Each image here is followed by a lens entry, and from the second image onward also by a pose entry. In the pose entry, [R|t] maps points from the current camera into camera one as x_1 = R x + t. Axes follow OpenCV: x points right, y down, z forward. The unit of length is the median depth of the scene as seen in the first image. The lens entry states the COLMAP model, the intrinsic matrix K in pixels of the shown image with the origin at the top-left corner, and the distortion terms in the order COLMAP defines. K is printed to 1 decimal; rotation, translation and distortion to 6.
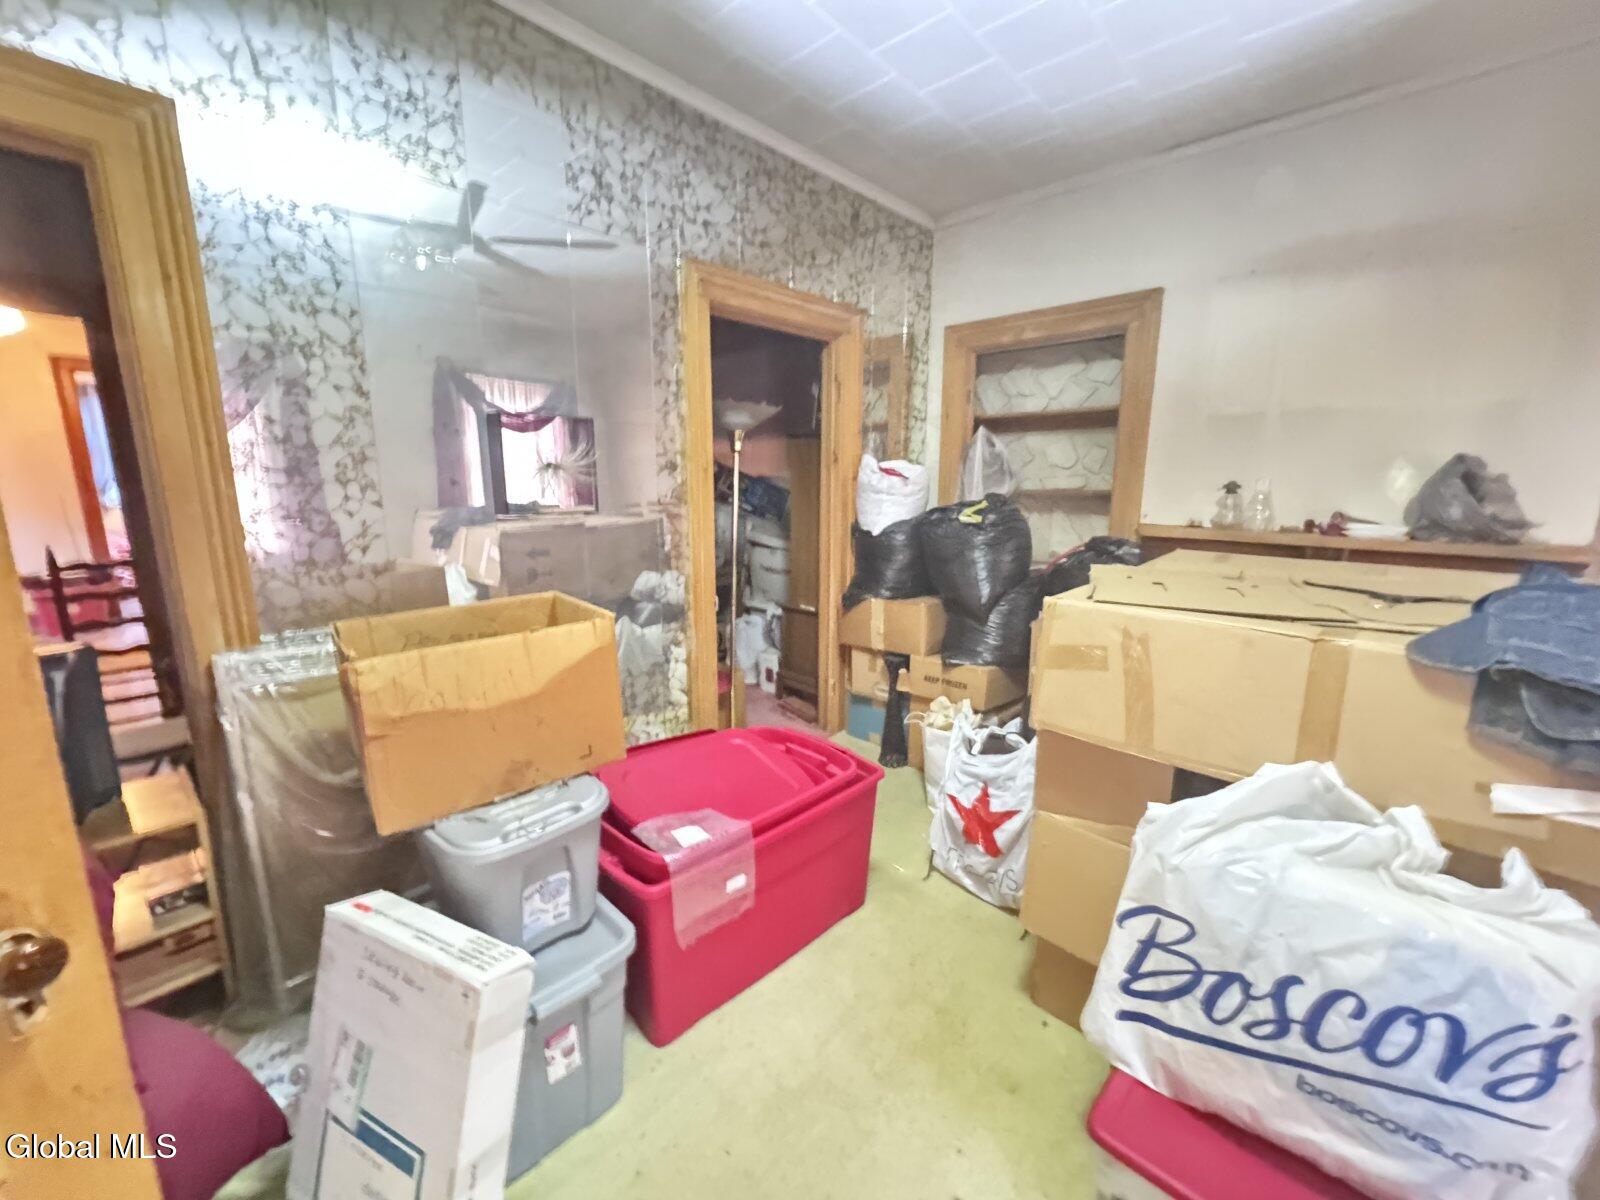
lens RADIAL K [[641.1, 0, 803.9], [0, 641.1, 597.2], [0, 0, 1]] dist [-0.004033, 0.000516]
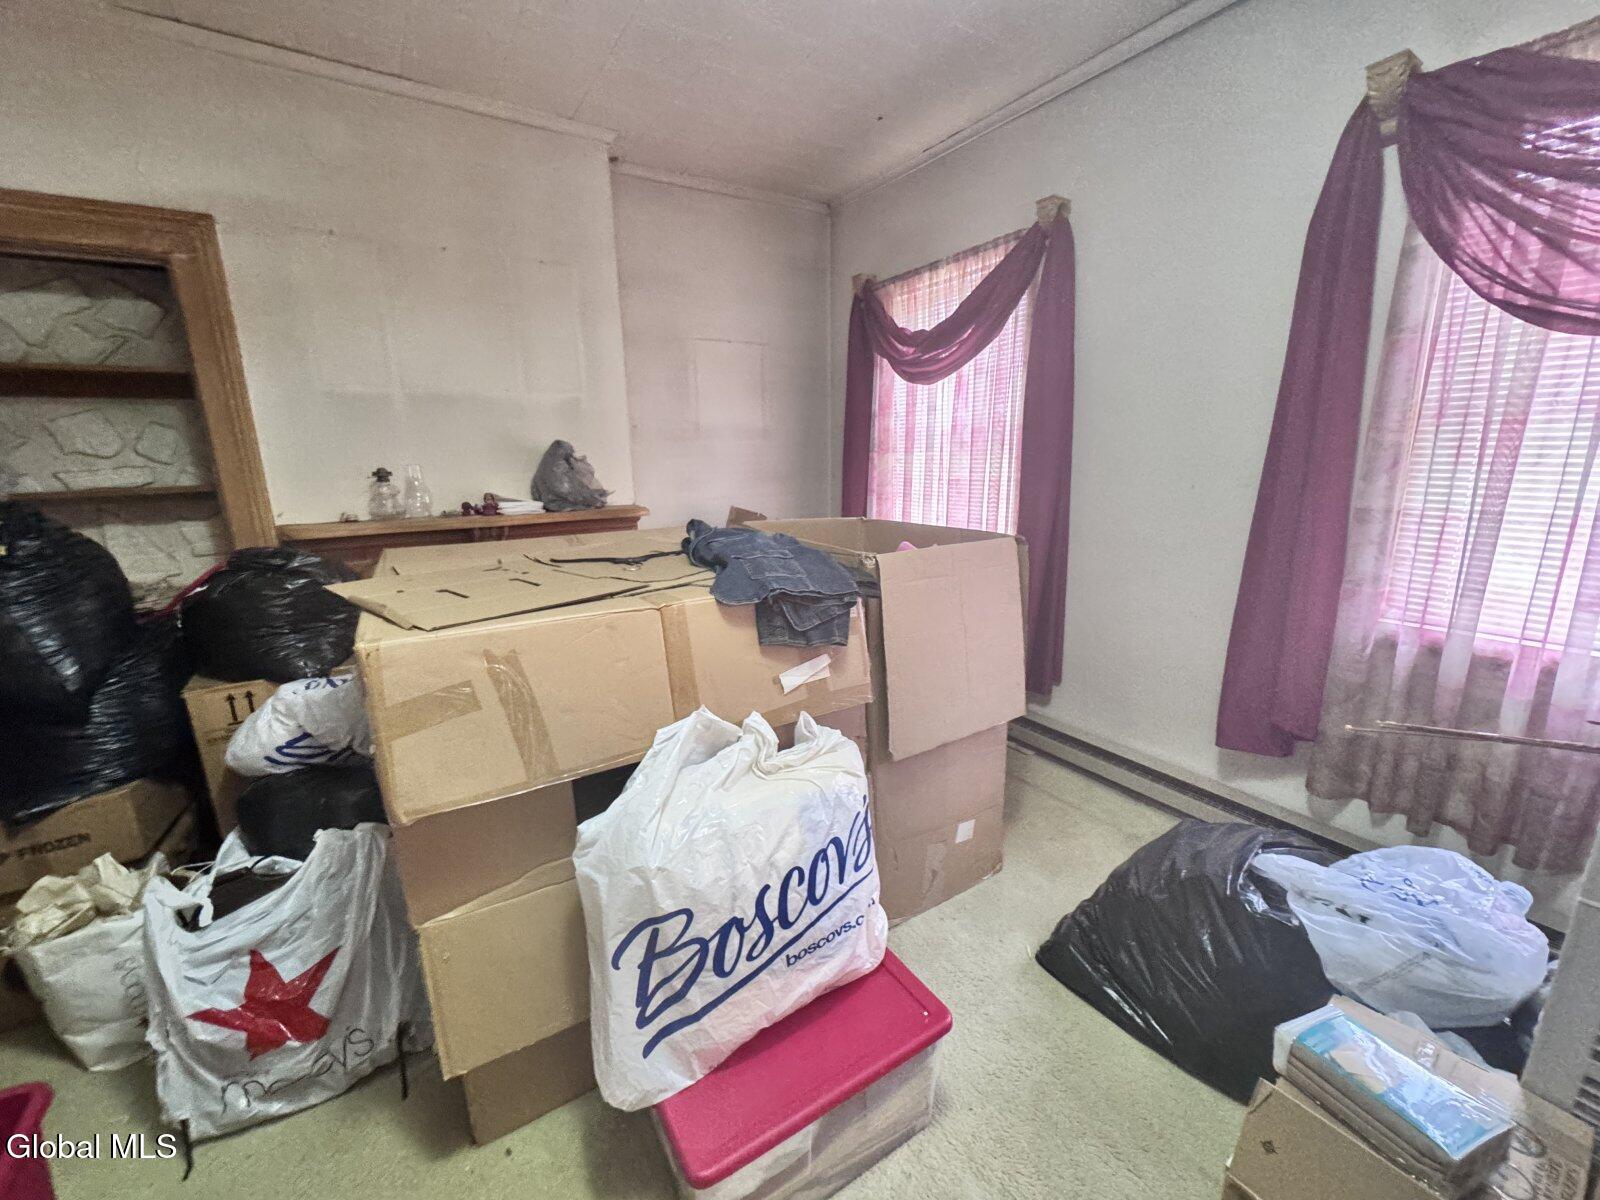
lens RADIAL K [[641.1, 0, 798.5], [0, 641.1, 599.6], [0, 0, 1]] dist [-0.004033, 0.000516]
pose [[0.256658, -0.223228, 0.940370, -0.147137], [0.199029, 0.964316, 0.174591, -0.077862], [-0.945787, 0.142351, 0.291928, 0.377551]]
